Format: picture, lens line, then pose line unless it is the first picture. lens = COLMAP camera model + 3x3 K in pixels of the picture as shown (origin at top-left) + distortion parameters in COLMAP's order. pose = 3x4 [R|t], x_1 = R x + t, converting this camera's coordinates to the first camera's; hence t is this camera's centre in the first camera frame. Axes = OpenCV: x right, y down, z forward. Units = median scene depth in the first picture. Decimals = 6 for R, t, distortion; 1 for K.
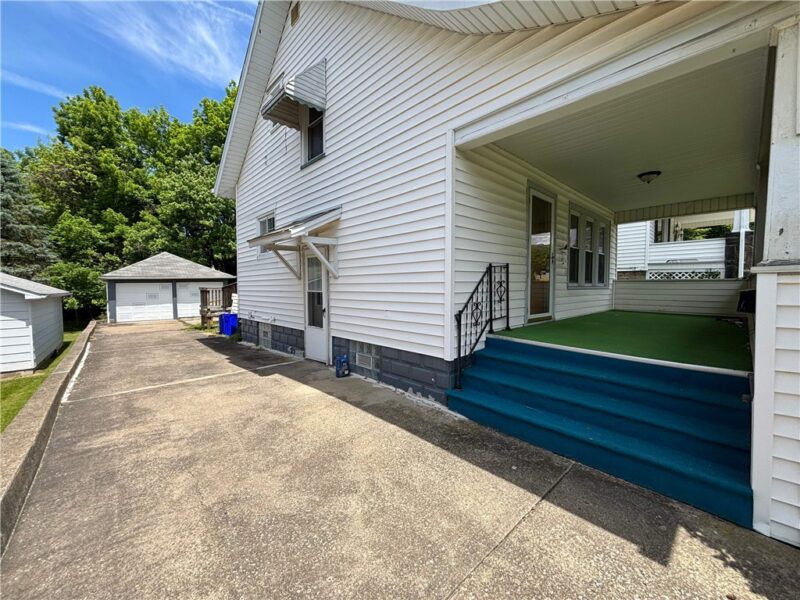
lens RADIAL K [[321.6, 0, 401.4], [0, 321.6, 298.1], [0, 0, 1]] dist [-0.003543, -0.000124]
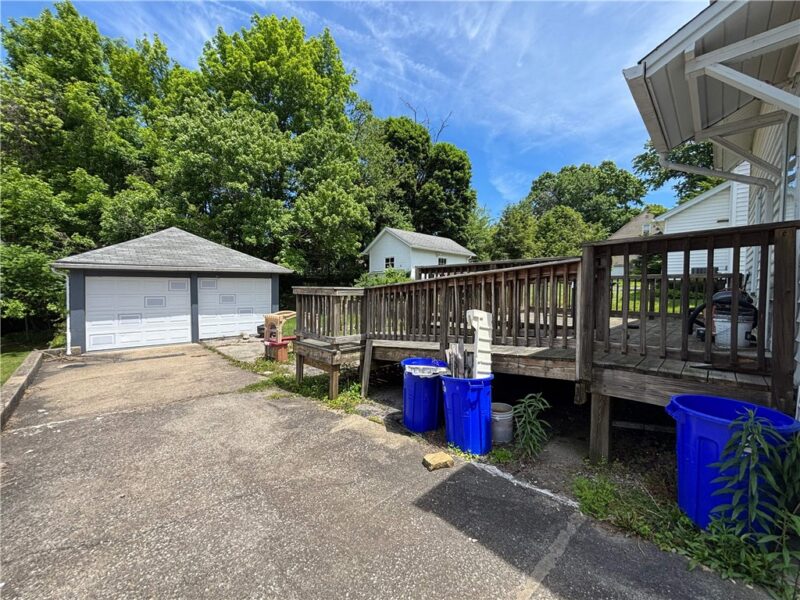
lens RADIAL K [[321.6, 0, 401.2], [0, 321.6, 300.7], [0, 0, 1]] dist [-0.003543, -0.000124]
pose [[0.998879, 0.016556, 0.044357, -0.275756], [-0.016378, 0.999856, -0.004393, -0.008767], [-0.044424, 0.003661, 0.999006, 0.313829]]
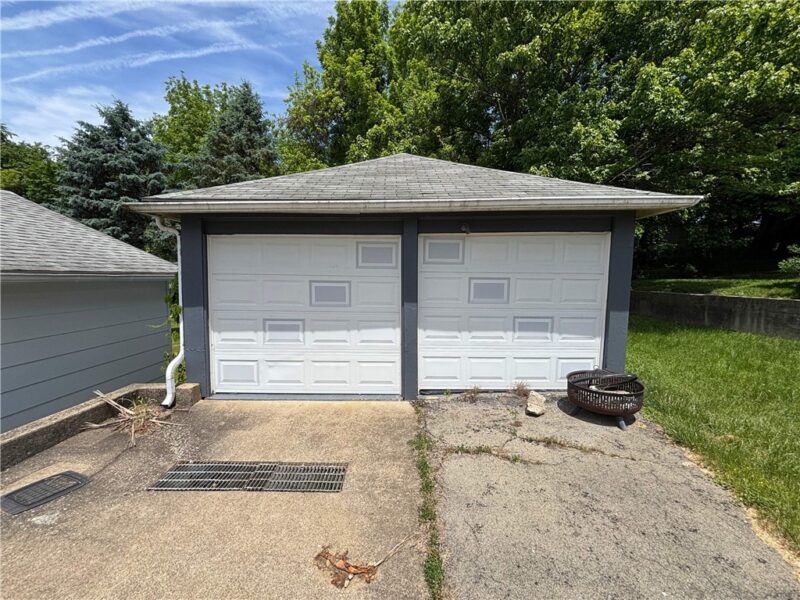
lens RADIAL K [[321.6, 0, 396.9], [0, 321.6, 298.2], [0, 0, 1]] dist [-0.003543, -0.000124]
pose [[0.733594, 0.065223, -0.676450, -0.422729], [-0.042774, 0.997842, 0.049824, -0.011430], [0.678240, -0.007616, 0.734801, 0.624384]]
